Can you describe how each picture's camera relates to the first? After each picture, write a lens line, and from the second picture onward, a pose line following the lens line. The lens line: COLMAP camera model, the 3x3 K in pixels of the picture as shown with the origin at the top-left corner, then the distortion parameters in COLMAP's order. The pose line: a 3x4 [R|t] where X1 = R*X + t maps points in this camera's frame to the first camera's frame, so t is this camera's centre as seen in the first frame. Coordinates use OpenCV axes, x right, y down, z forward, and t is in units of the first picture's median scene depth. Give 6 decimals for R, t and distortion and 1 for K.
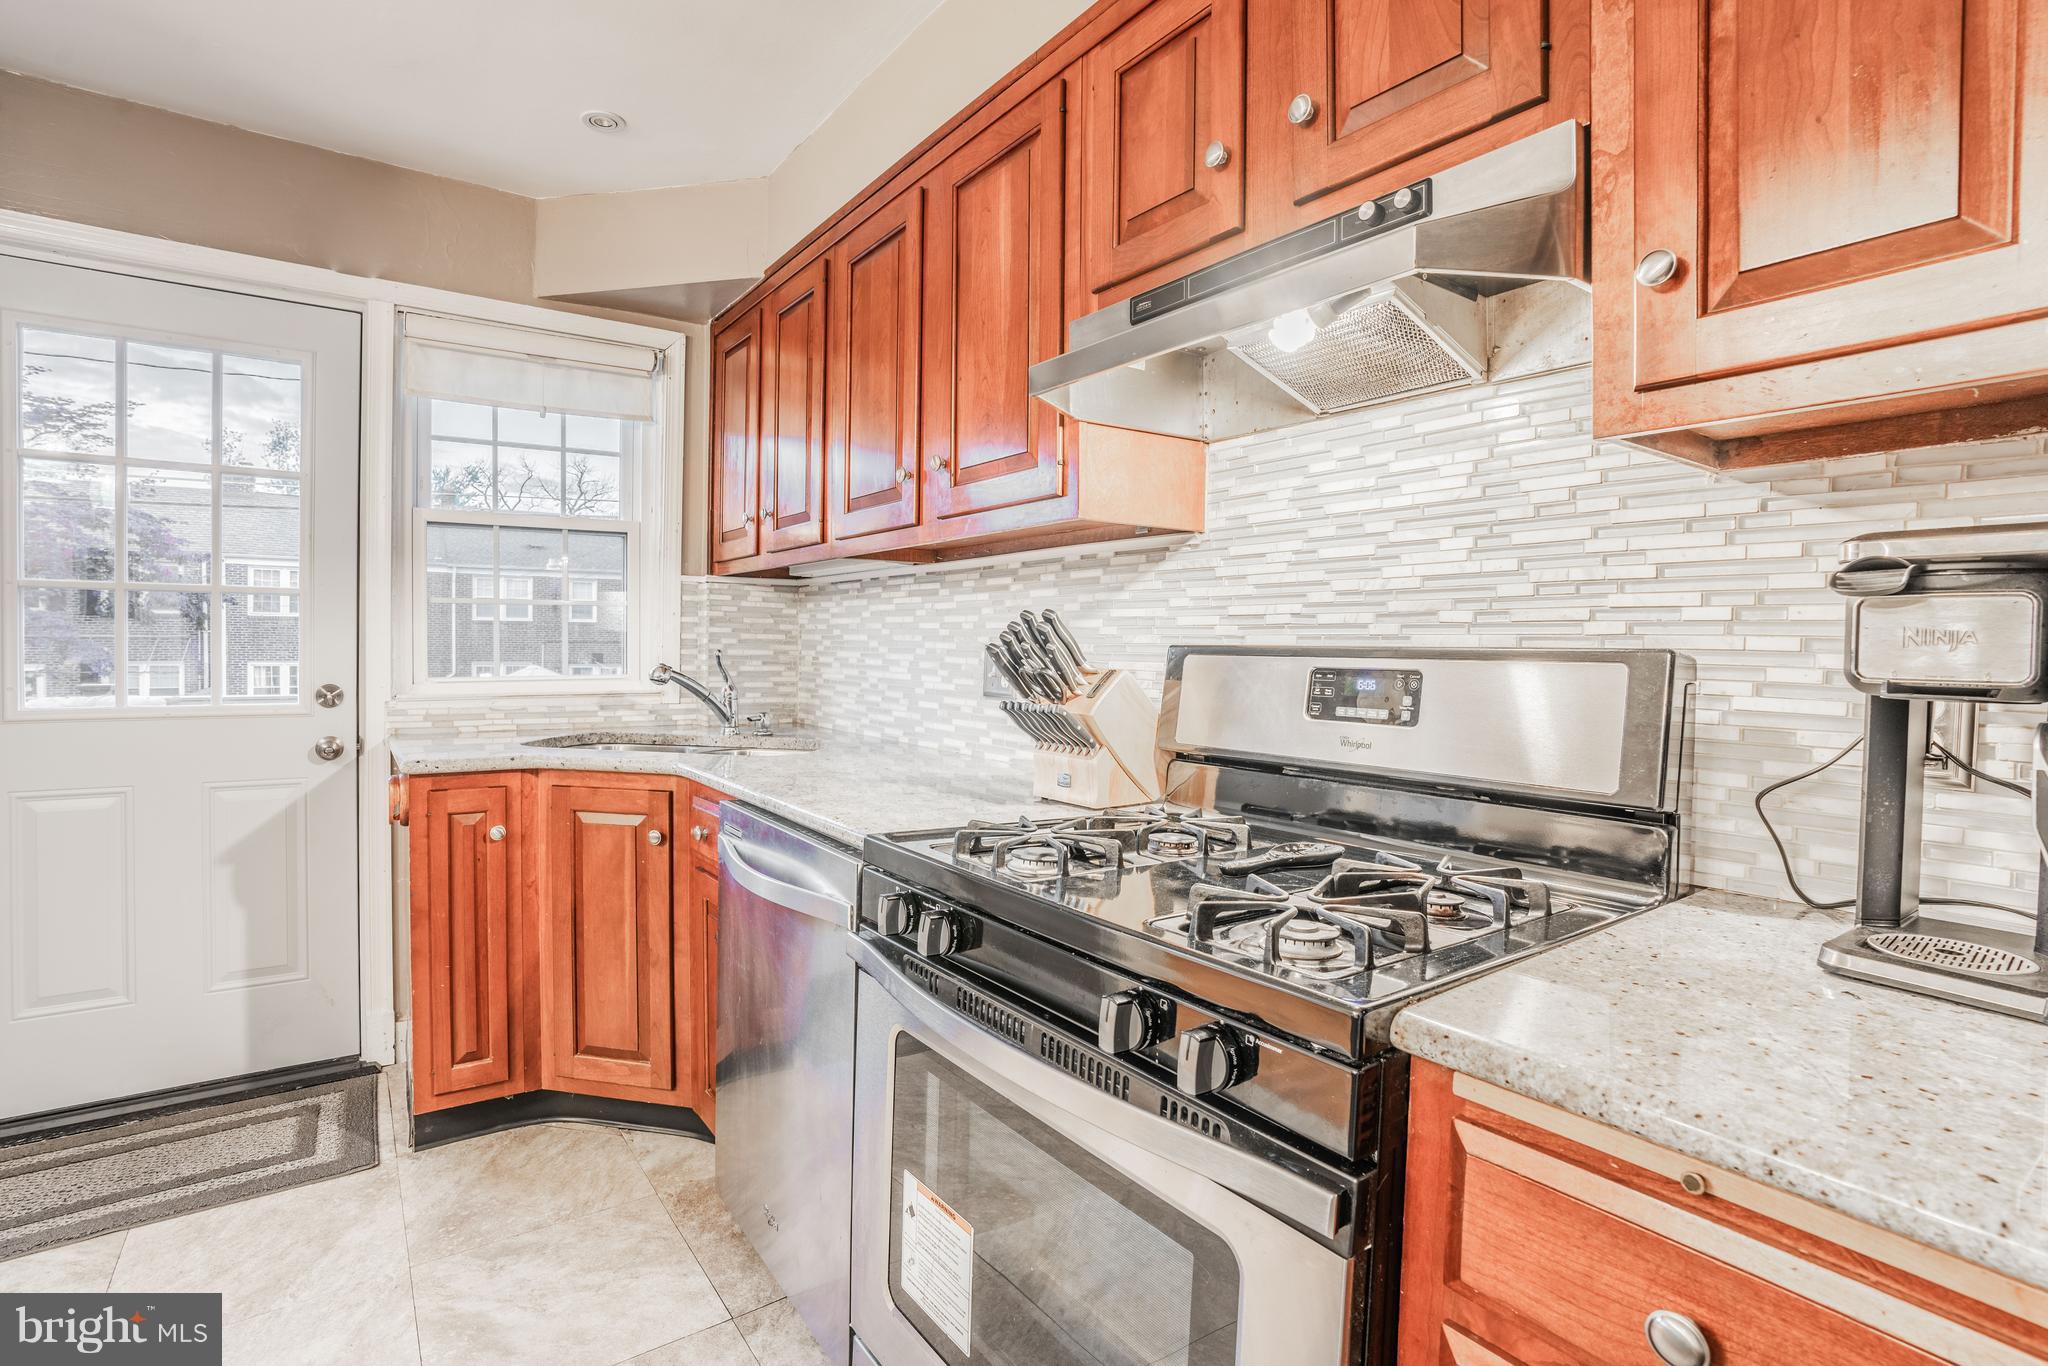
lens RADIAL K [[955.2, 0, 997.2], [0, 955.2, 671.3], [0, 0, 1]] dist [-0.062309, 0.021141]
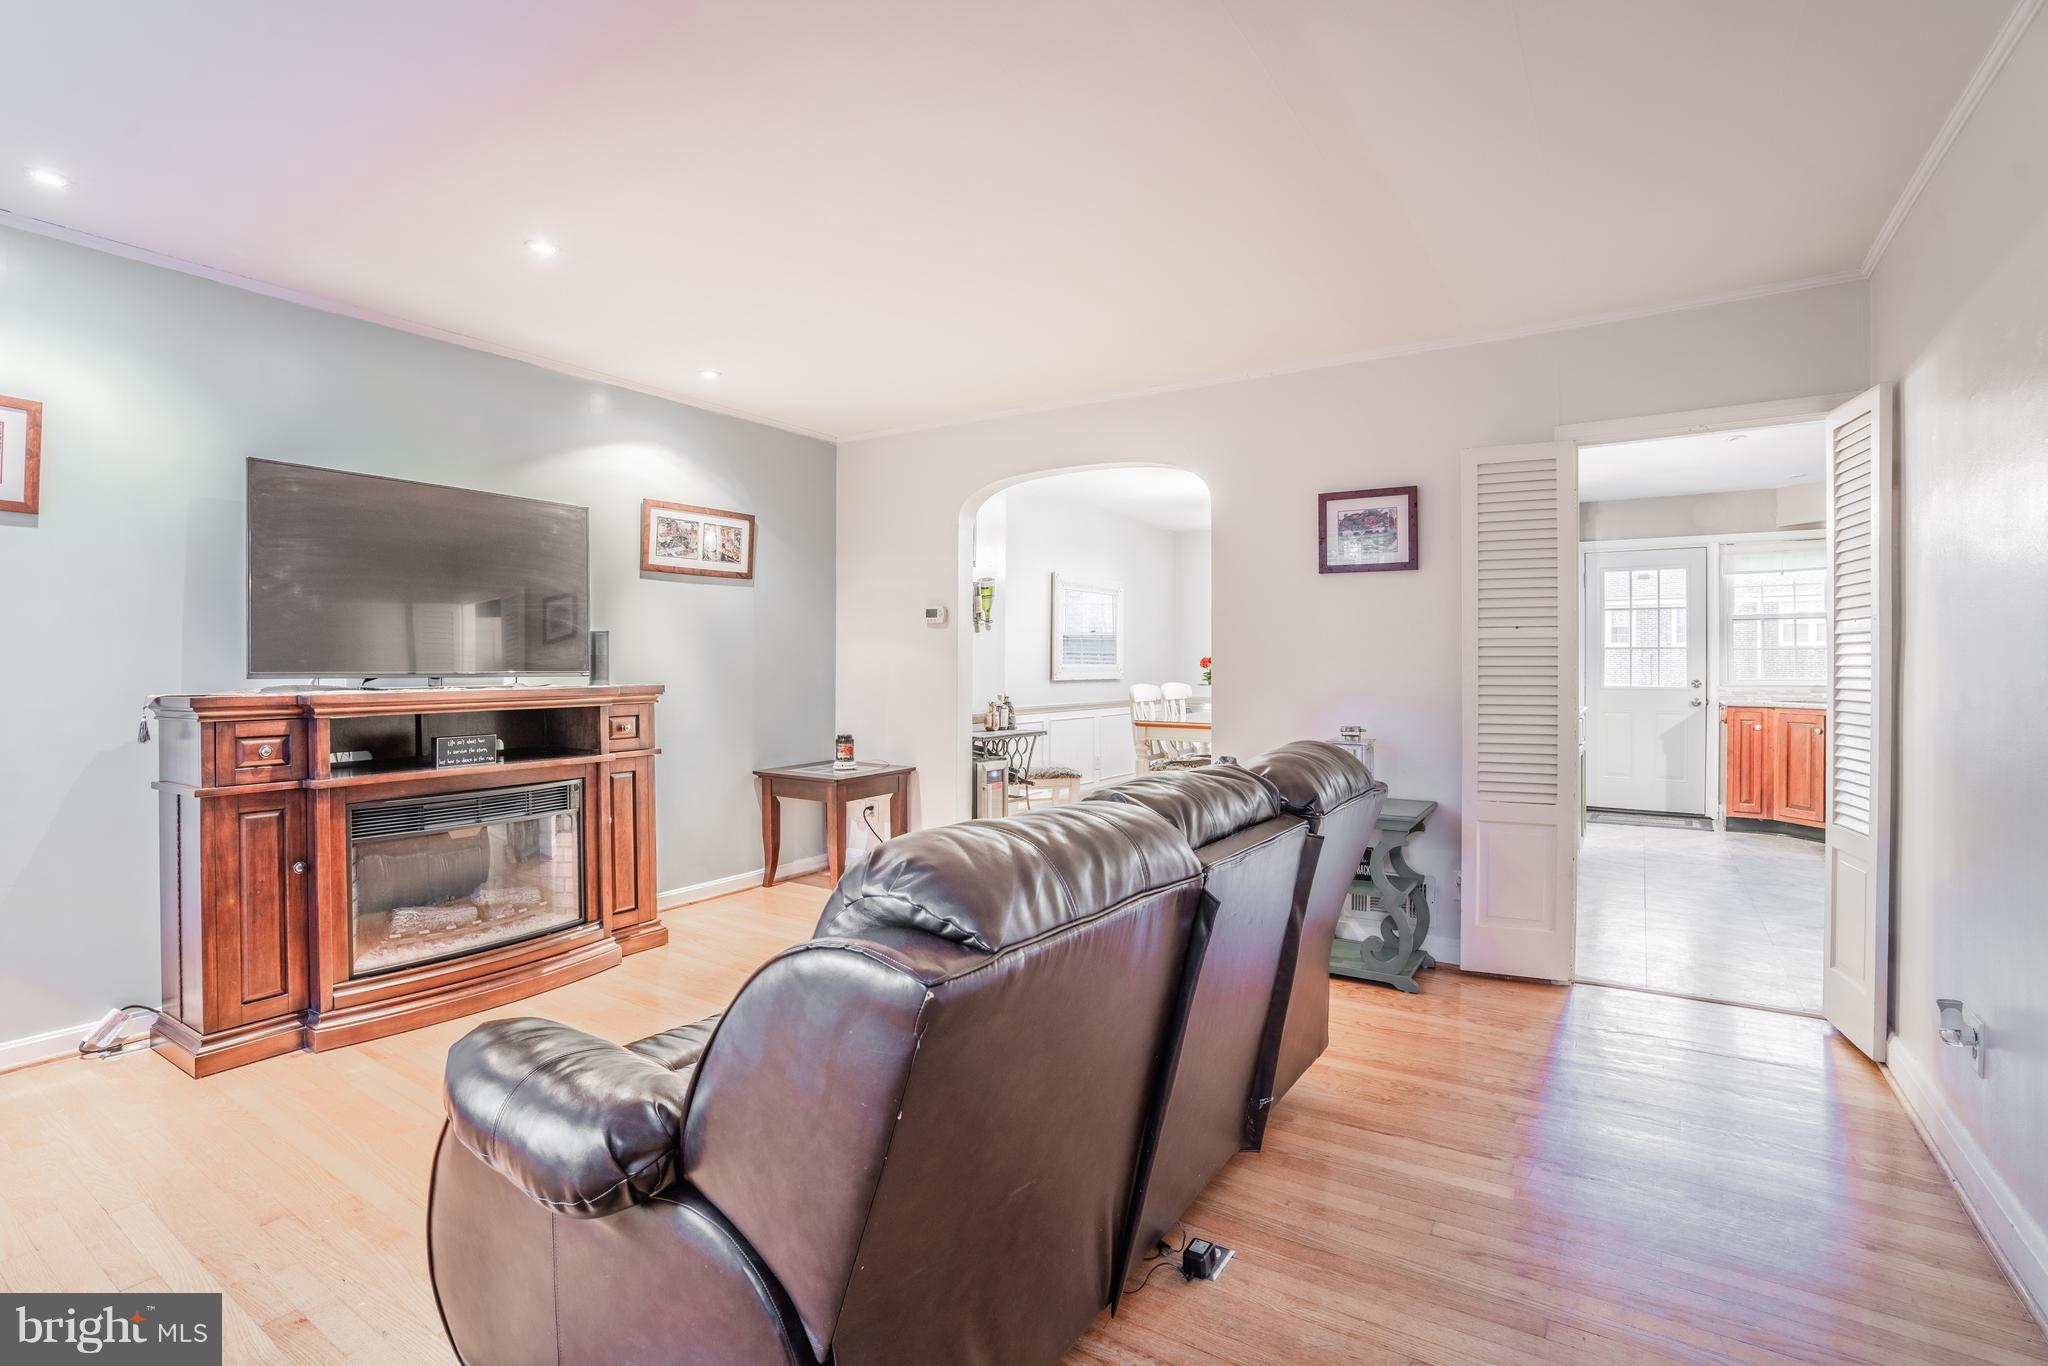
lens RADIAL K [[955.2, 0, 1020.3], [0, 955.2, 667.6], [0, 0, 1]] dist [-0.062309, 0.021141]
pose [[0.366369, -0.013579, -0.930371, 1.378097], [-0.019049, 0.999575, -0.022090, 0.092896], [0.930275, 0.025815, 0.365954, -2.316014]]
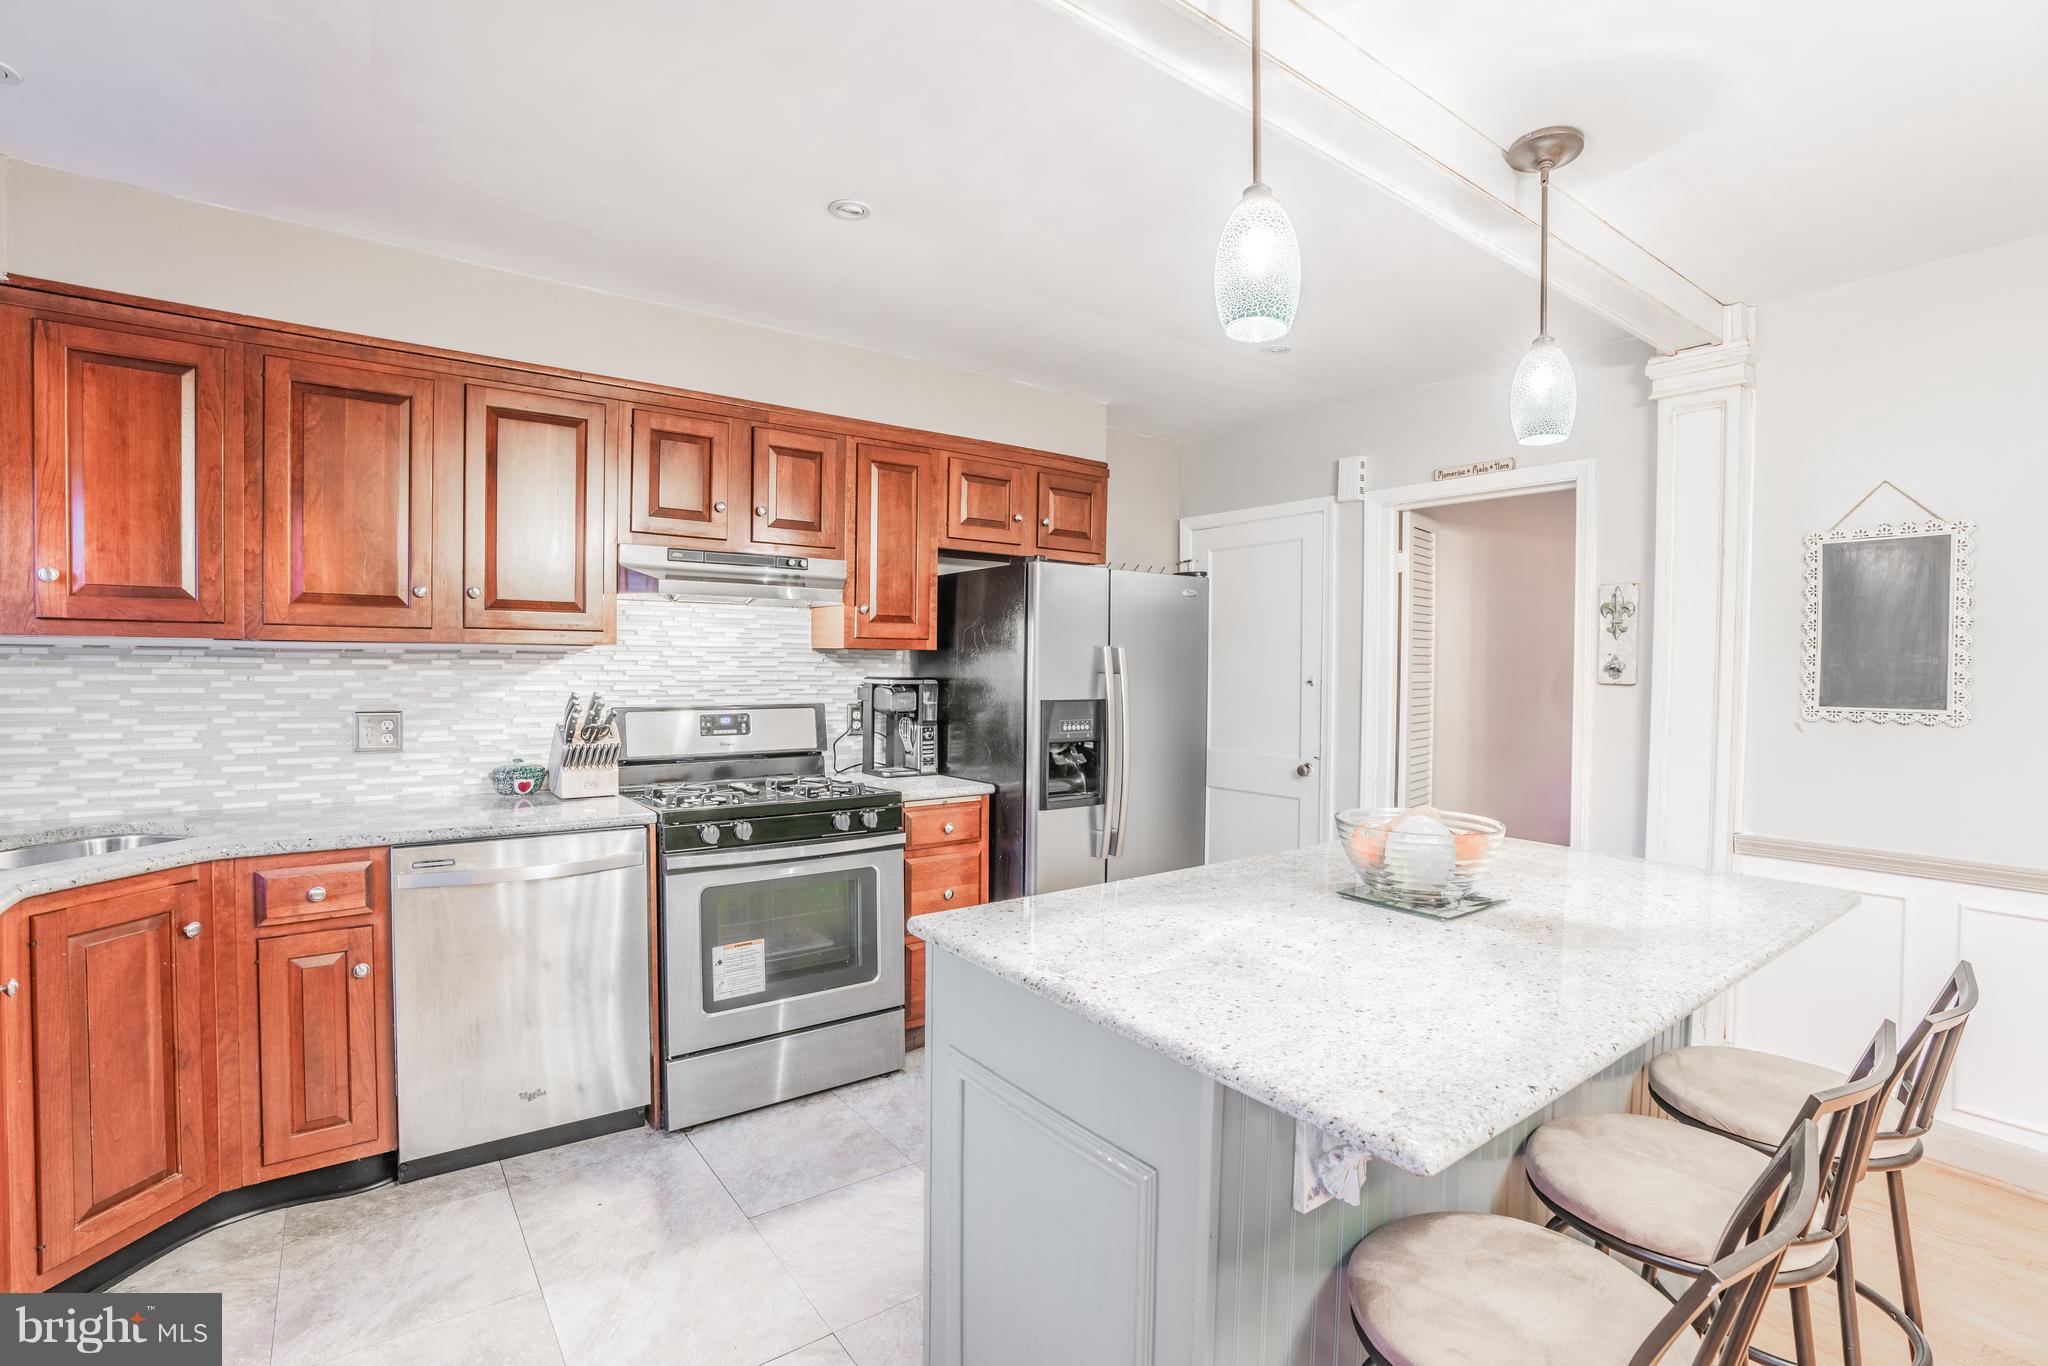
lens RADIAL K [[955.2, 0, 1007.3], [0, 955.2, 693.7], [0, 0, 1]] dist [-0.062309, 0.021141]
pose [[-0.015618, -0.040275, 0.999067, -1.310106], [0.020278, 0.998970, 0.040588, -0.087908], [-0.999672, 0.020893, -0.014785, 0.172760]]
